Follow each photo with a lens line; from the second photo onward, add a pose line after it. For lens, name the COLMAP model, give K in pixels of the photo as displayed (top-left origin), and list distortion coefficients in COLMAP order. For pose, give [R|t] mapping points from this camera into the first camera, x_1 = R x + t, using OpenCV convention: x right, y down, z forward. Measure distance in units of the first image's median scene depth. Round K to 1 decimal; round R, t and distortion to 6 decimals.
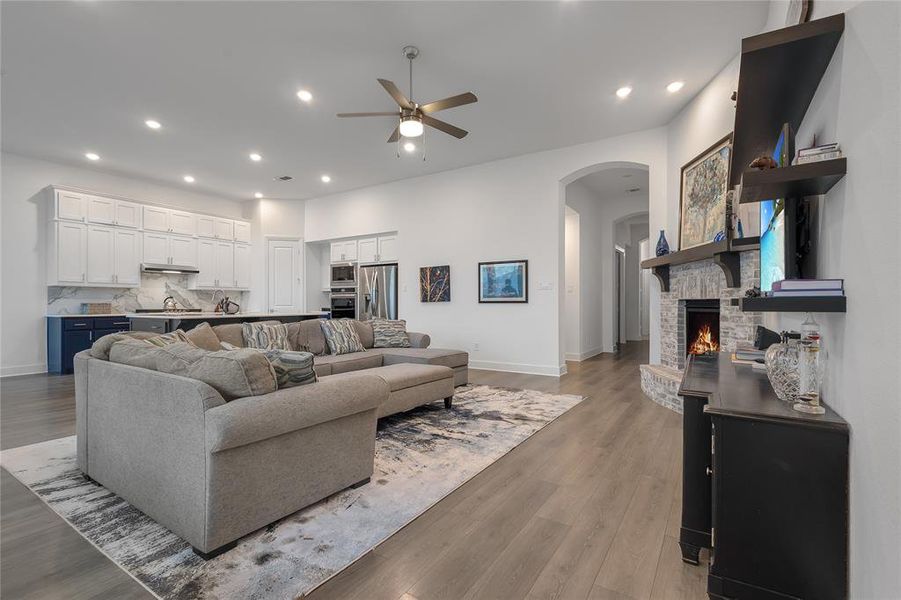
lens RADIAL K [[422.6, 0, 449.4], [0, 422.6, 306.0], [0, 0, 1]] dist [0.007818, -0.000659]
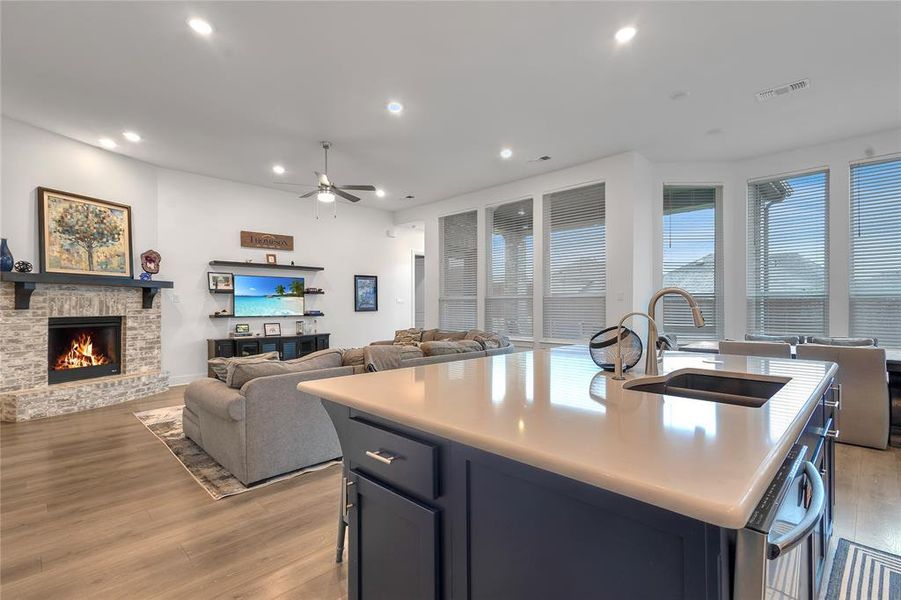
lens RADIAL K [[422.6, 0, 449.9], [0, 422.6, 304.0], [0, 0, 1]] dist [0.007818, -0.000659]
pose [[-0.977489, 0.006282, 0.210891, -0.428766], [0.006922, 0.999973, 0.002297, -0.029674], [-0.210871, 0.003705, -0.977507, 1.237989]]
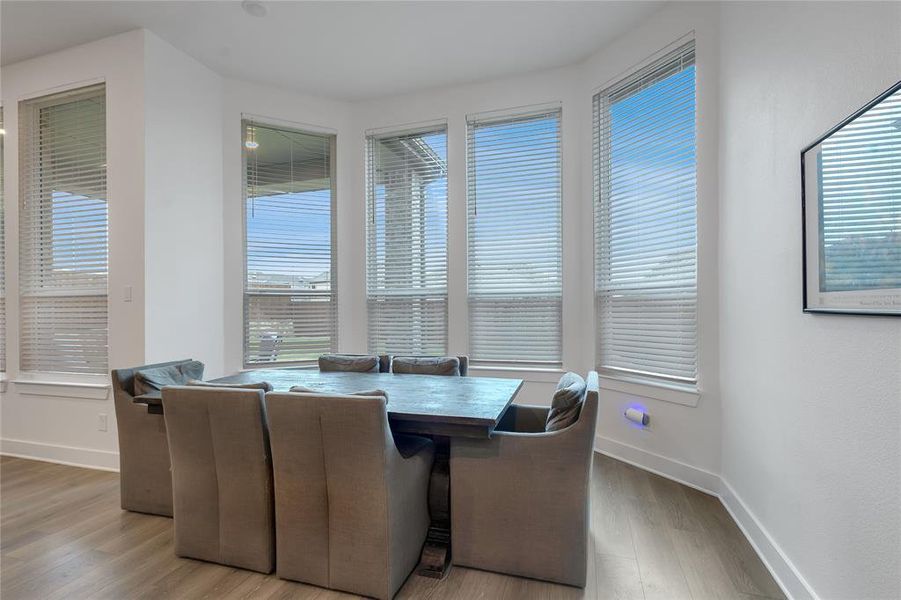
lens RADIAL K [[422.6, 0, 455.2], [0, 422.6, 304.9], [0, 0, 1]] dist [0.007818, -0.000659]
pose [[-0.964696, 0.015622, -0.262902, -0.784491], [0.014579, 0.999876, 0.005918, -0.026669], [0.262962, 0.001876, -0.964804, 0.901450]]
